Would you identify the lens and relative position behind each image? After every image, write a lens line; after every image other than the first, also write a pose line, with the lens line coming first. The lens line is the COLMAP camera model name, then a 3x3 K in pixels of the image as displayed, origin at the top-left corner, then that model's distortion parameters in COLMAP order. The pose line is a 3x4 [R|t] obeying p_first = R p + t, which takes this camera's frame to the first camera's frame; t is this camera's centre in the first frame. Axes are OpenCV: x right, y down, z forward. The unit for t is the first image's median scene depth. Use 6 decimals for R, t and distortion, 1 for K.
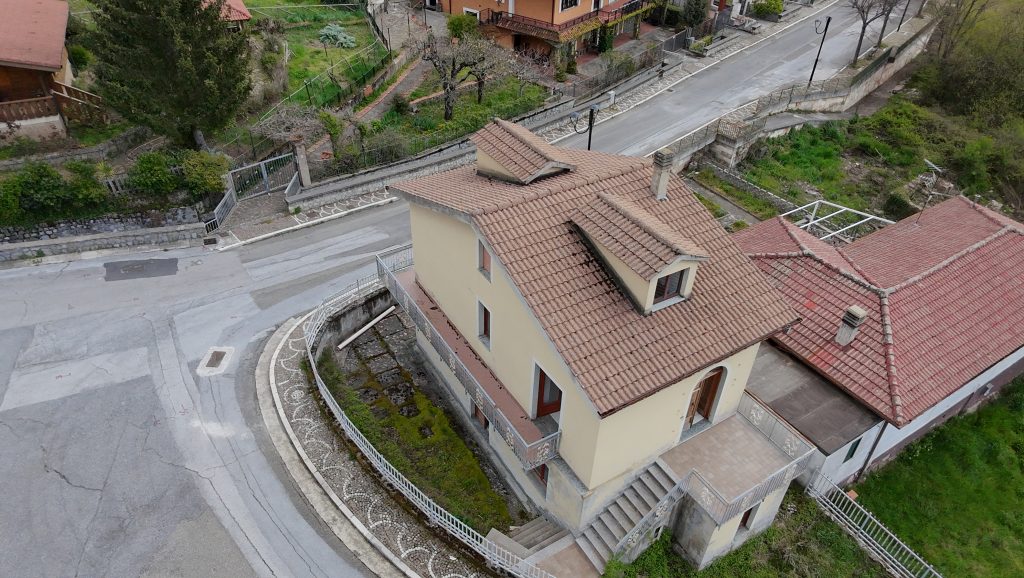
lens RADIAL K [[665.8, 0, 509.8], [0, 665.8, 289.7], [0, 0, 1]] dist [0.014915, -0.008314]
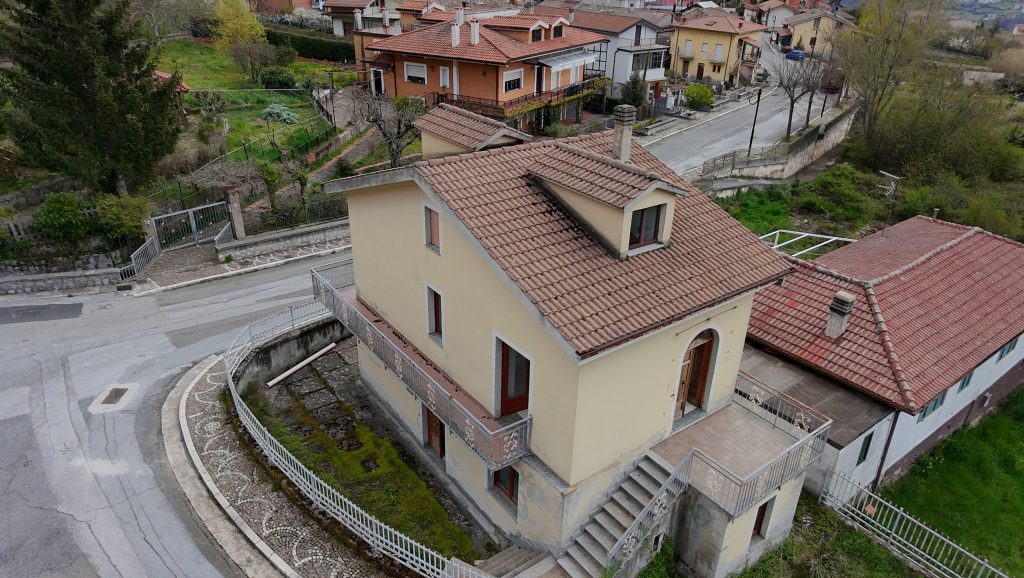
lens RADIAL K [[665.8, 0, 511.0], [0, 665.8, 288.1], [0, 0, 1]] dist [0.014915, -0.008314]
pose [[0.996540, -0.041305, 0.072125, -0.000658], [0.054398, 0.980230, -0.190238, 0.163244], [-0.062841, 0.193503, 0.979085, 0.126763]]
